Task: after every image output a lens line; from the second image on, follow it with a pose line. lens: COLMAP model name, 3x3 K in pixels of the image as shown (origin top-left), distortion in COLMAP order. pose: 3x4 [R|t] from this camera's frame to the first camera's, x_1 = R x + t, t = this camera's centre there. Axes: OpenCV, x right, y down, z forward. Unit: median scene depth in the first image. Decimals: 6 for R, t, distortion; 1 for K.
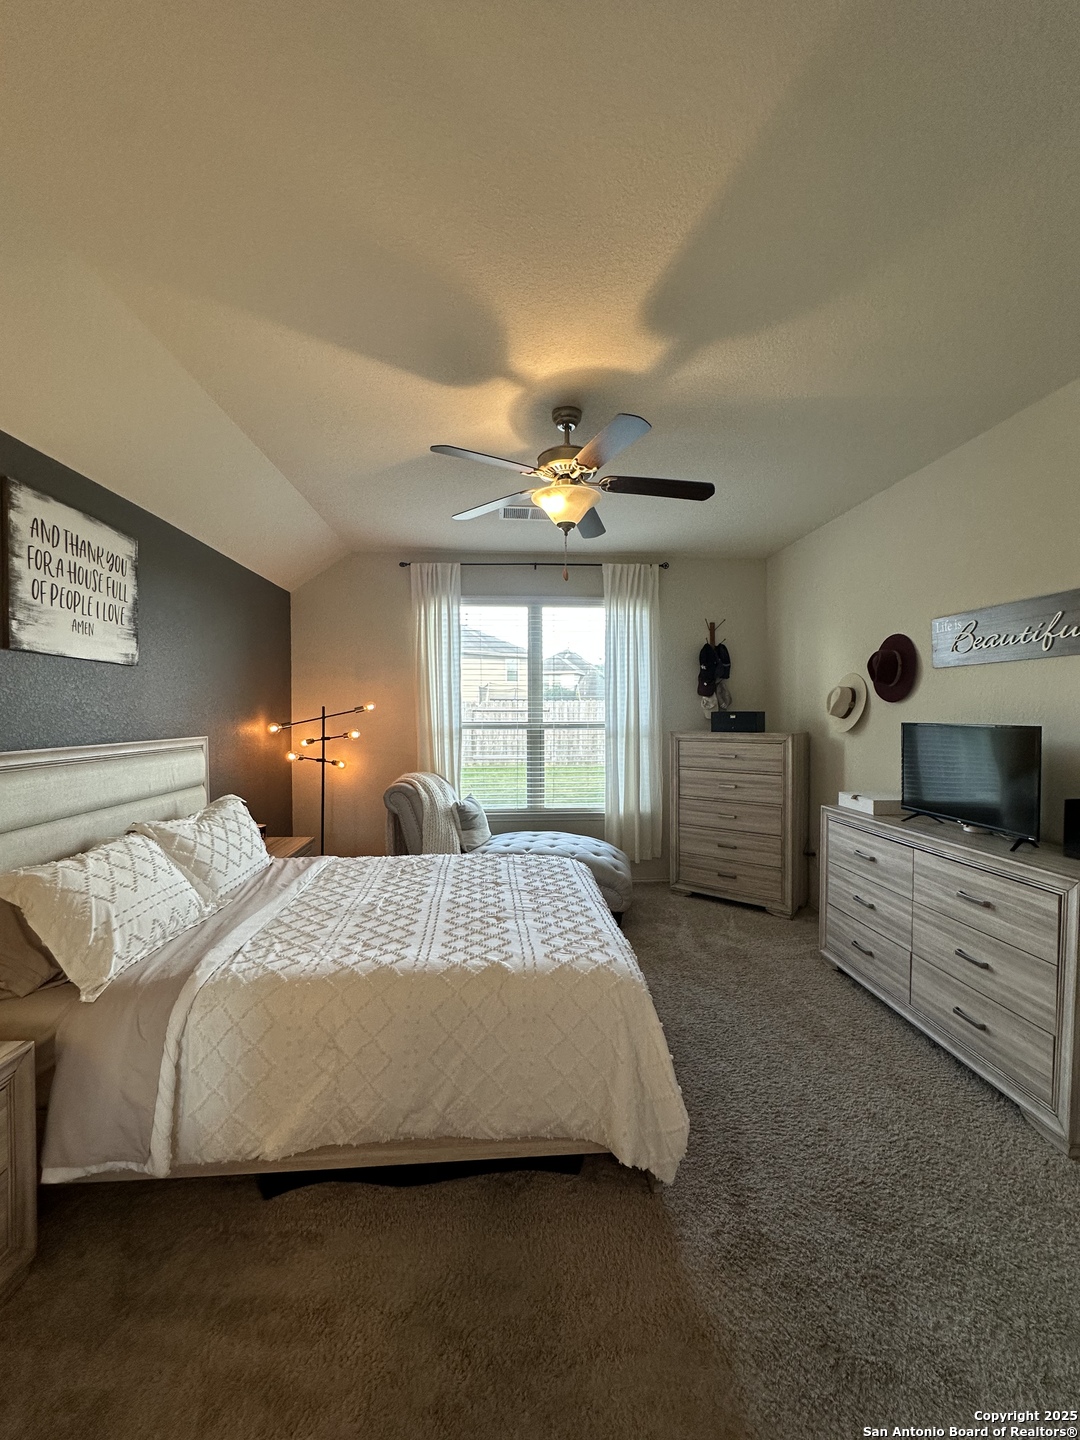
lens RADIAL K [[573.7, 0, 541.6], [0, 573.7, 721.2], [0, 0, 1]] dist [-0.004309, 0.000373]
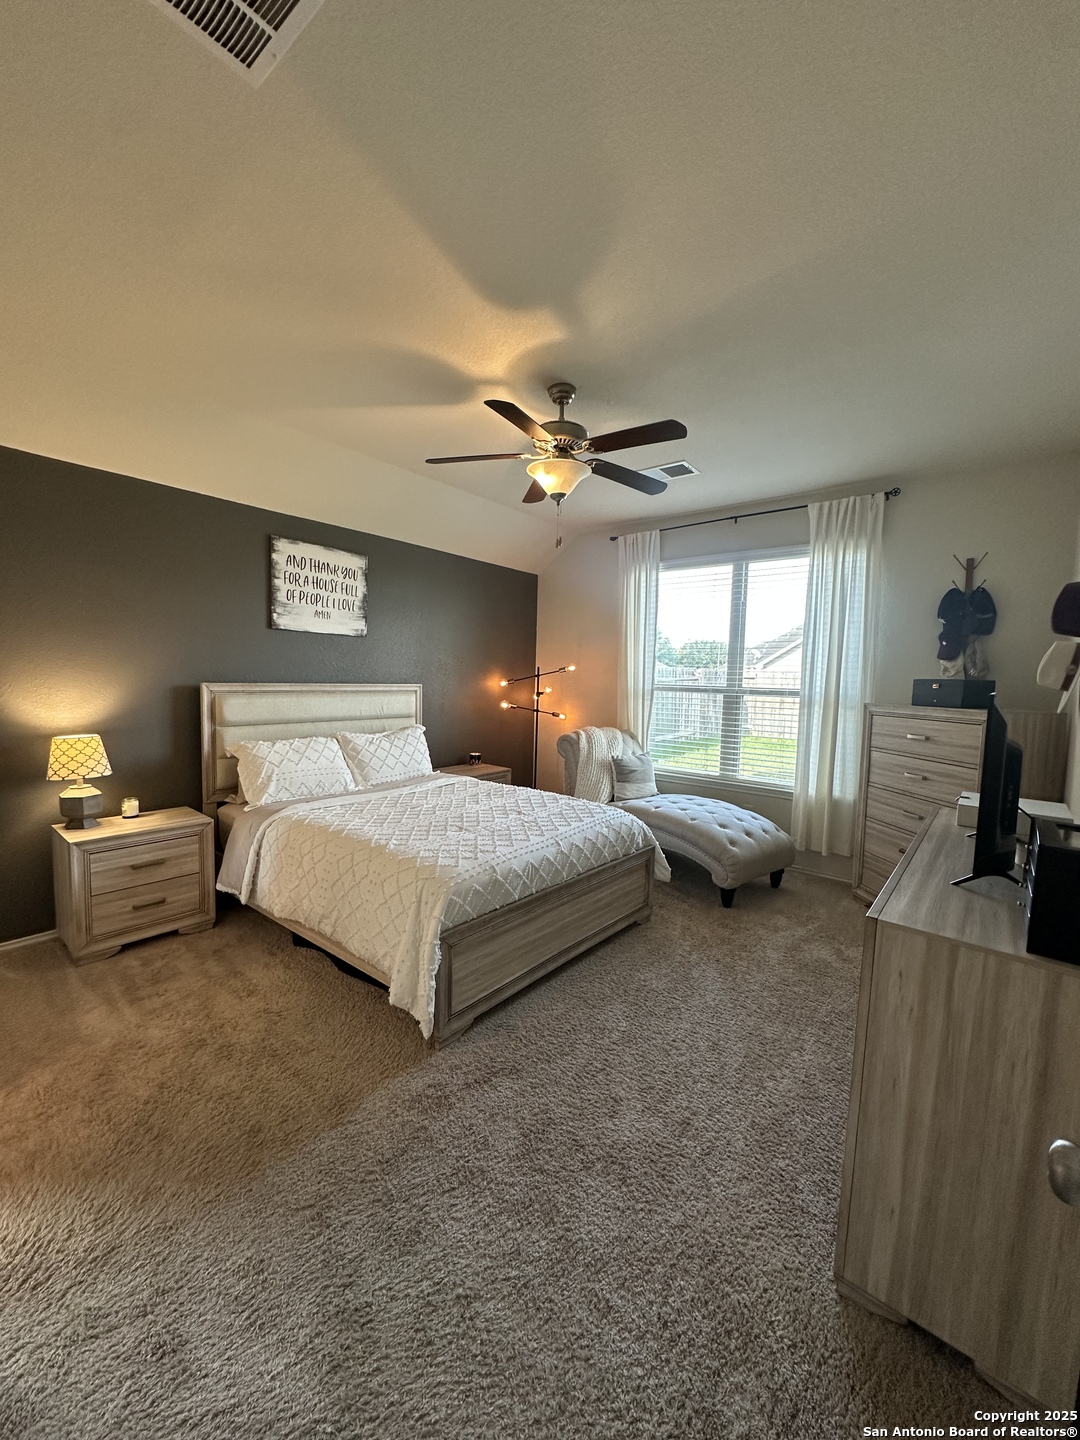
lens RADIAL K [[573.7, 0, 541.6], [0, 573.7, 721.2], [0, 0, 1]] dist [-0.004309, 0.000373]
pose [[0.731186, 0.073181, -0.678242, 0.653607], [-0.037773, 0.997047, 0.066859, 0.010504], [0.681132, -0.023267, 0.731791, 0.143594]]
